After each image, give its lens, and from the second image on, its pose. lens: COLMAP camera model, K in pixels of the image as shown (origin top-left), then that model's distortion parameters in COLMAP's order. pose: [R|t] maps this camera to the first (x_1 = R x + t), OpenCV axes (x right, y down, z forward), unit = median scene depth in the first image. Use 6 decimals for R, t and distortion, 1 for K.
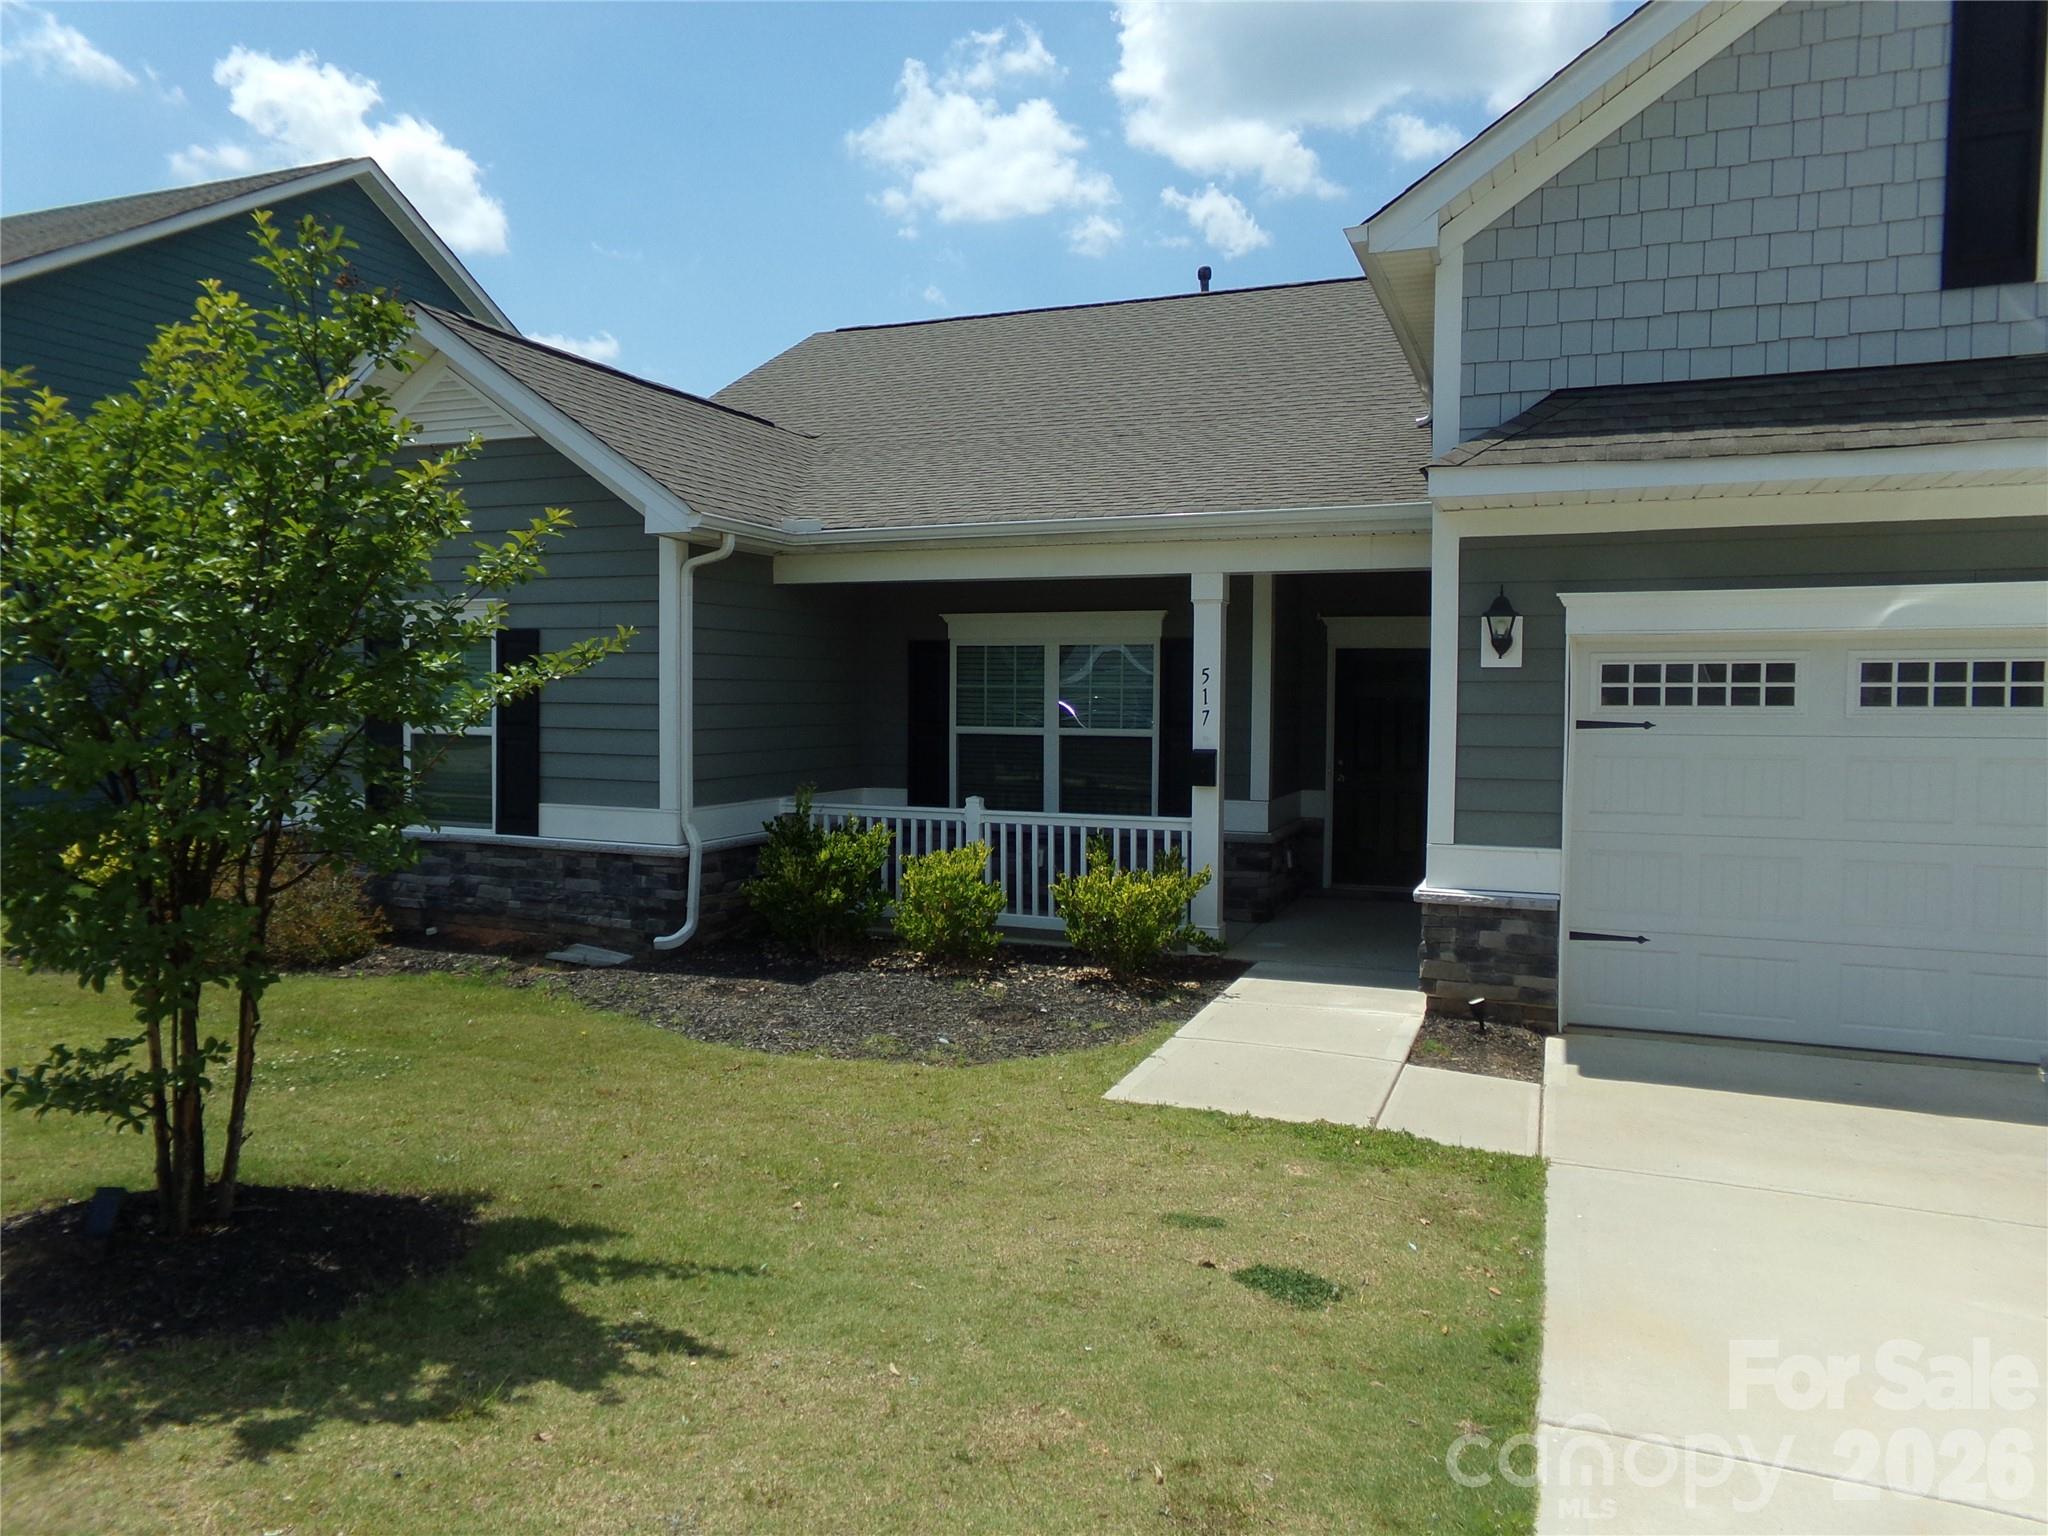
lens RADIAL K [[1422.9, 0, 1013.8], [0, 1422.9, 763.4], [0, 0, 1]] dist [-0.088745, 0.164643]
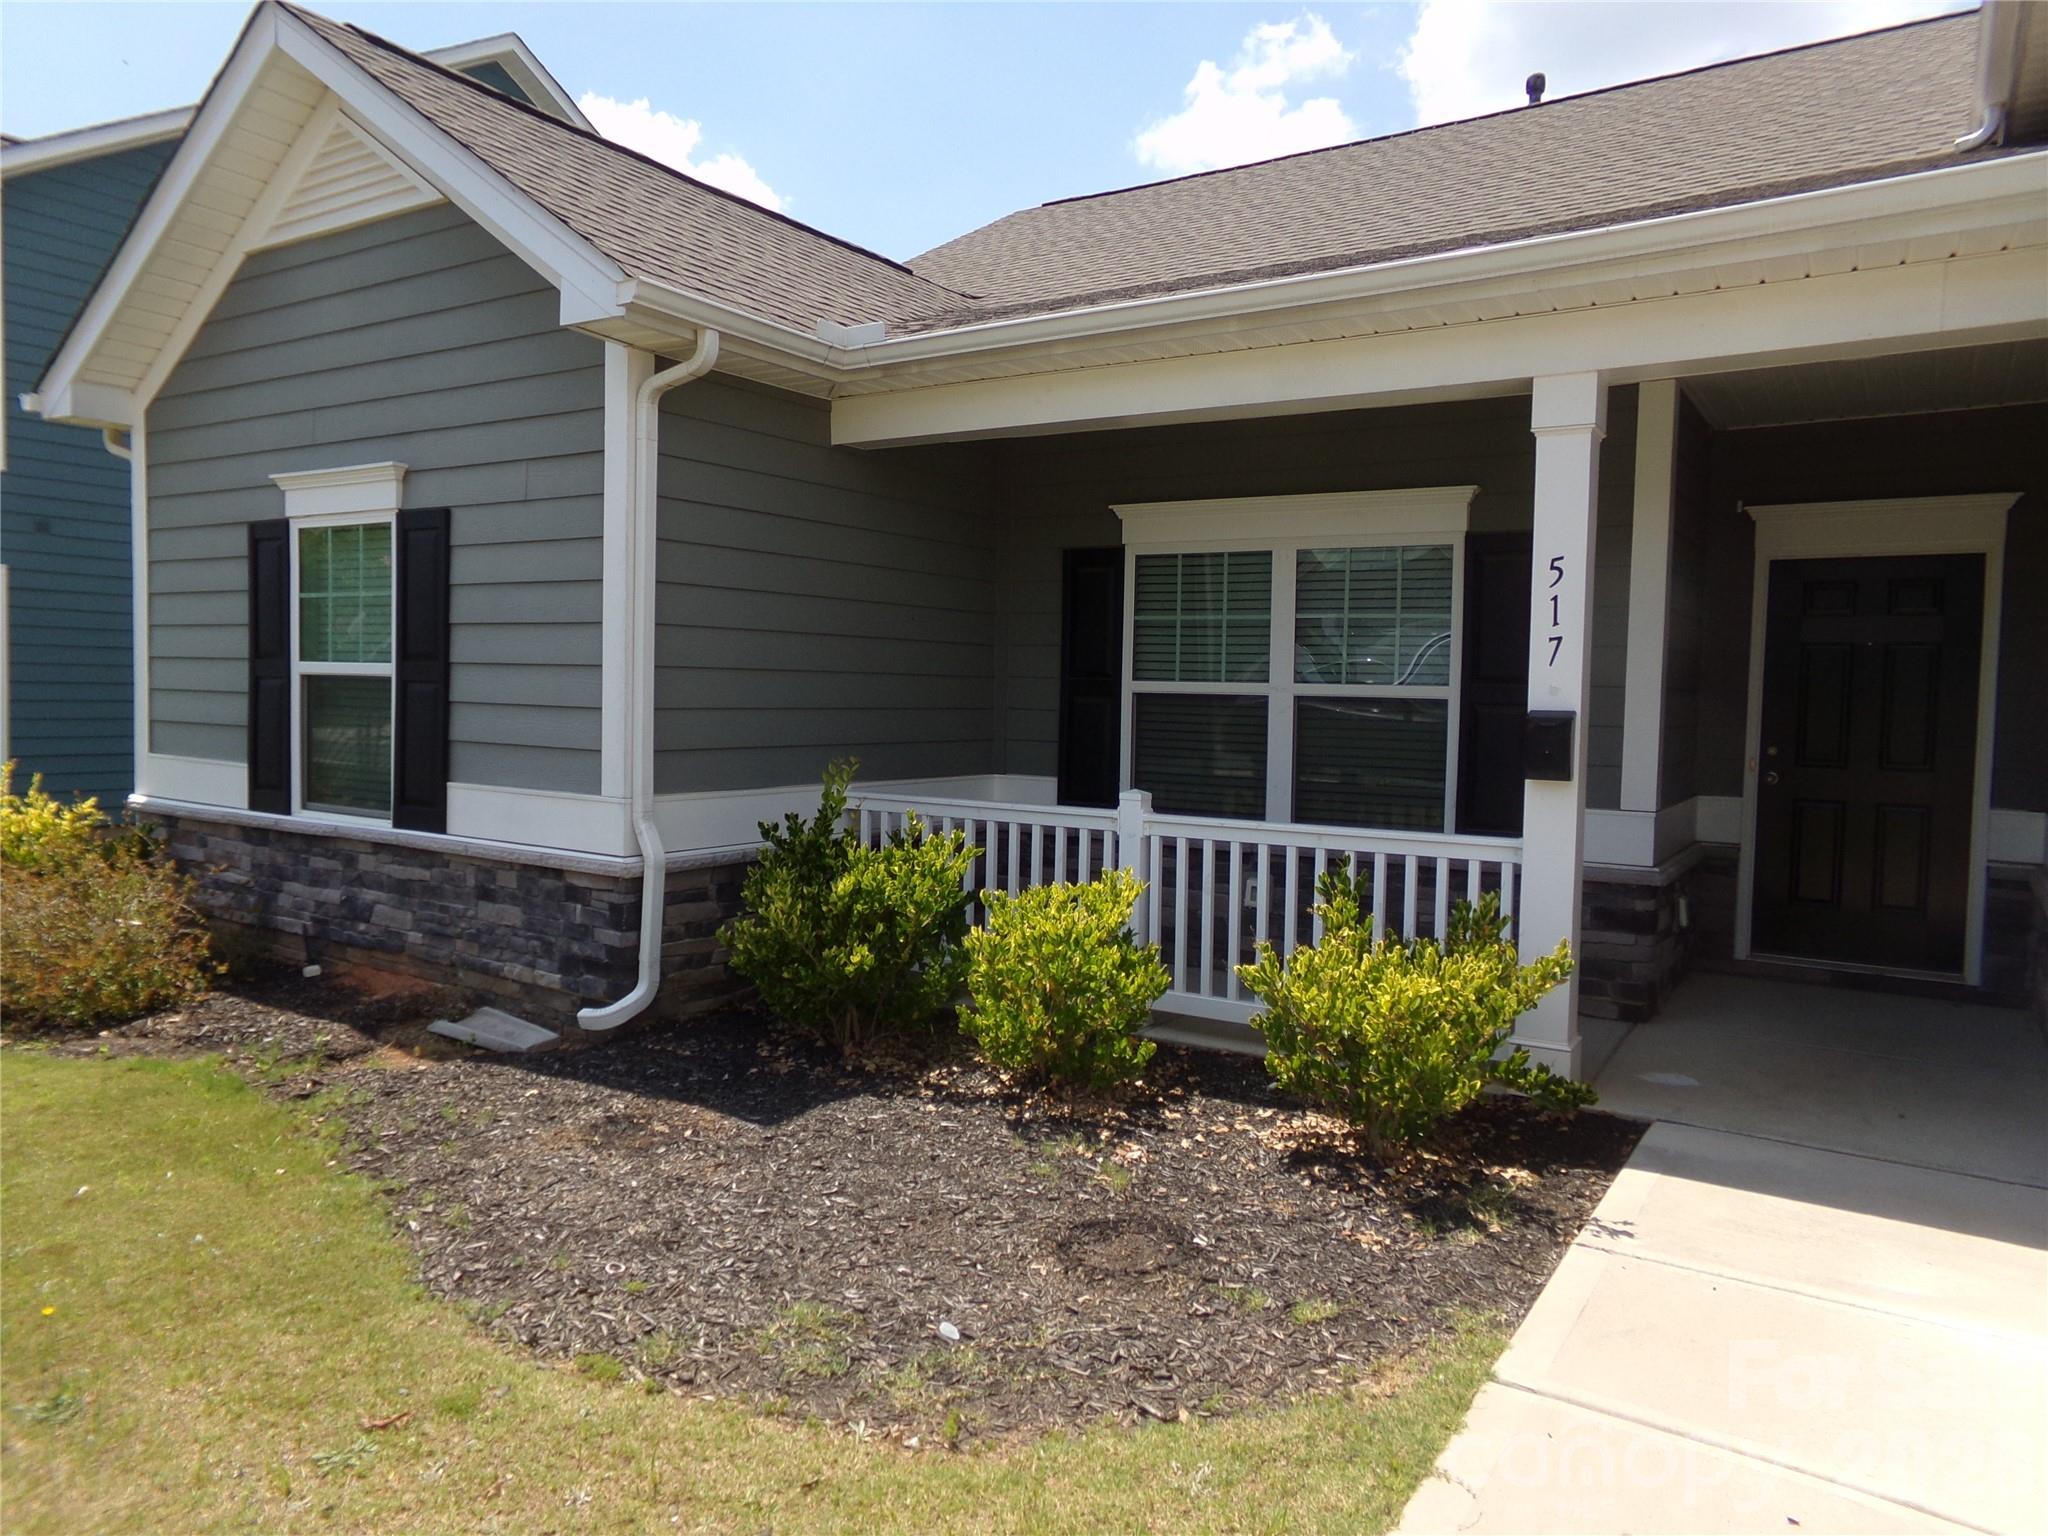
lens RADIAL K [[1422.9, 0, 1013.8], [0, 1422.9, 763.4], [0, 0, 1]] dist [-0.088745, 0.164643]
pose [[0.980381, 0.023115, -0.195750, 0.039394], [-0.023049, 0.999731, 0.002618, 0.012168], [0.195757, 0.001945, 0.980650, 0.426633]]
